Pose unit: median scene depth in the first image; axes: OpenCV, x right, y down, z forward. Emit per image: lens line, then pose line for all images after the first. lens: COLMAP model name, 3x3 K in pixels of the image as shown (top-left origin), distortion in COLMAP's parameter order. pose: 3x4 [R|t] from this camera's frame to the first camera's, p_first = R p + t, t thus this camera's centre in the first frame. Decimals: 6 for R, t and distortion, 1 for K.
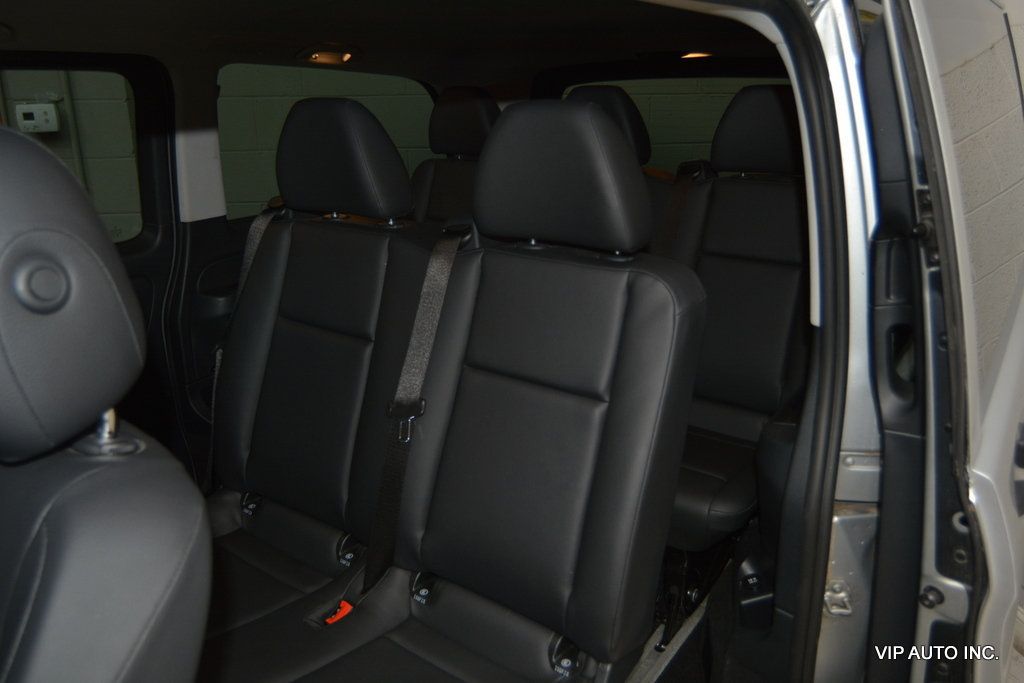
lens RADIAL K [[783.2, 0, 509.3], [0, 783.2, 339.1], [0, 0, 1]] dist [-0.016418, 0.015086]
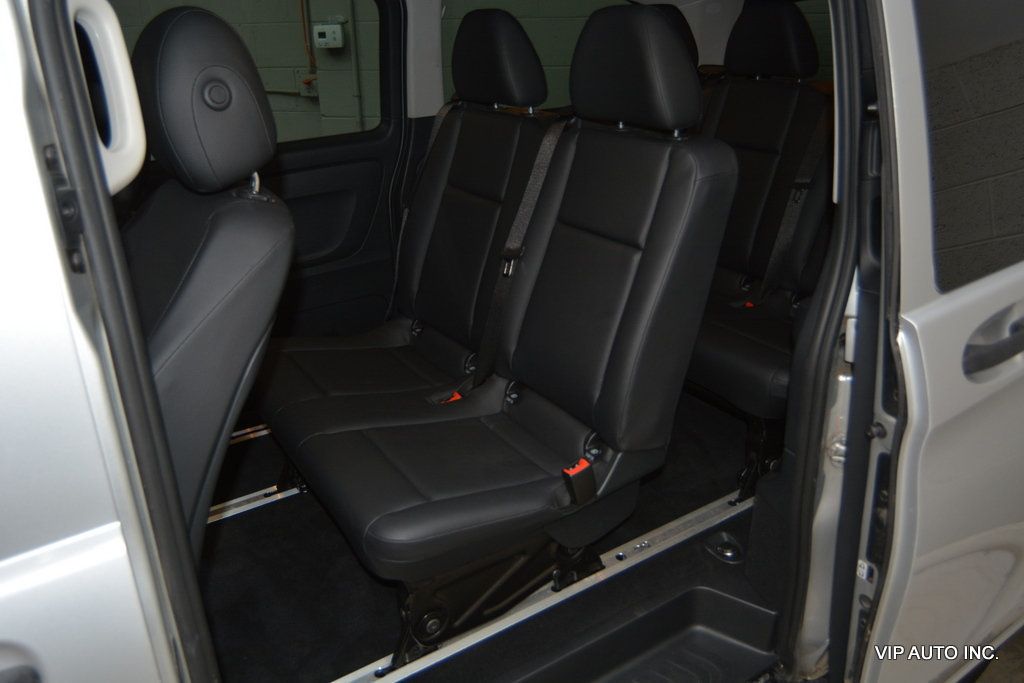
lens RADIAL K [[783.2, 0, 509.3], [0, 783.2, 339.1], [0, 0, 1]] dist [-0.016418, 0.015086]
pose [[0.934337, 0.127920, -0.332644, 0.303691], [-0.102209, 0.990335, 0.093752, 0.106248], [0.341421, -0.053596, 0.938381, -0.224585]]
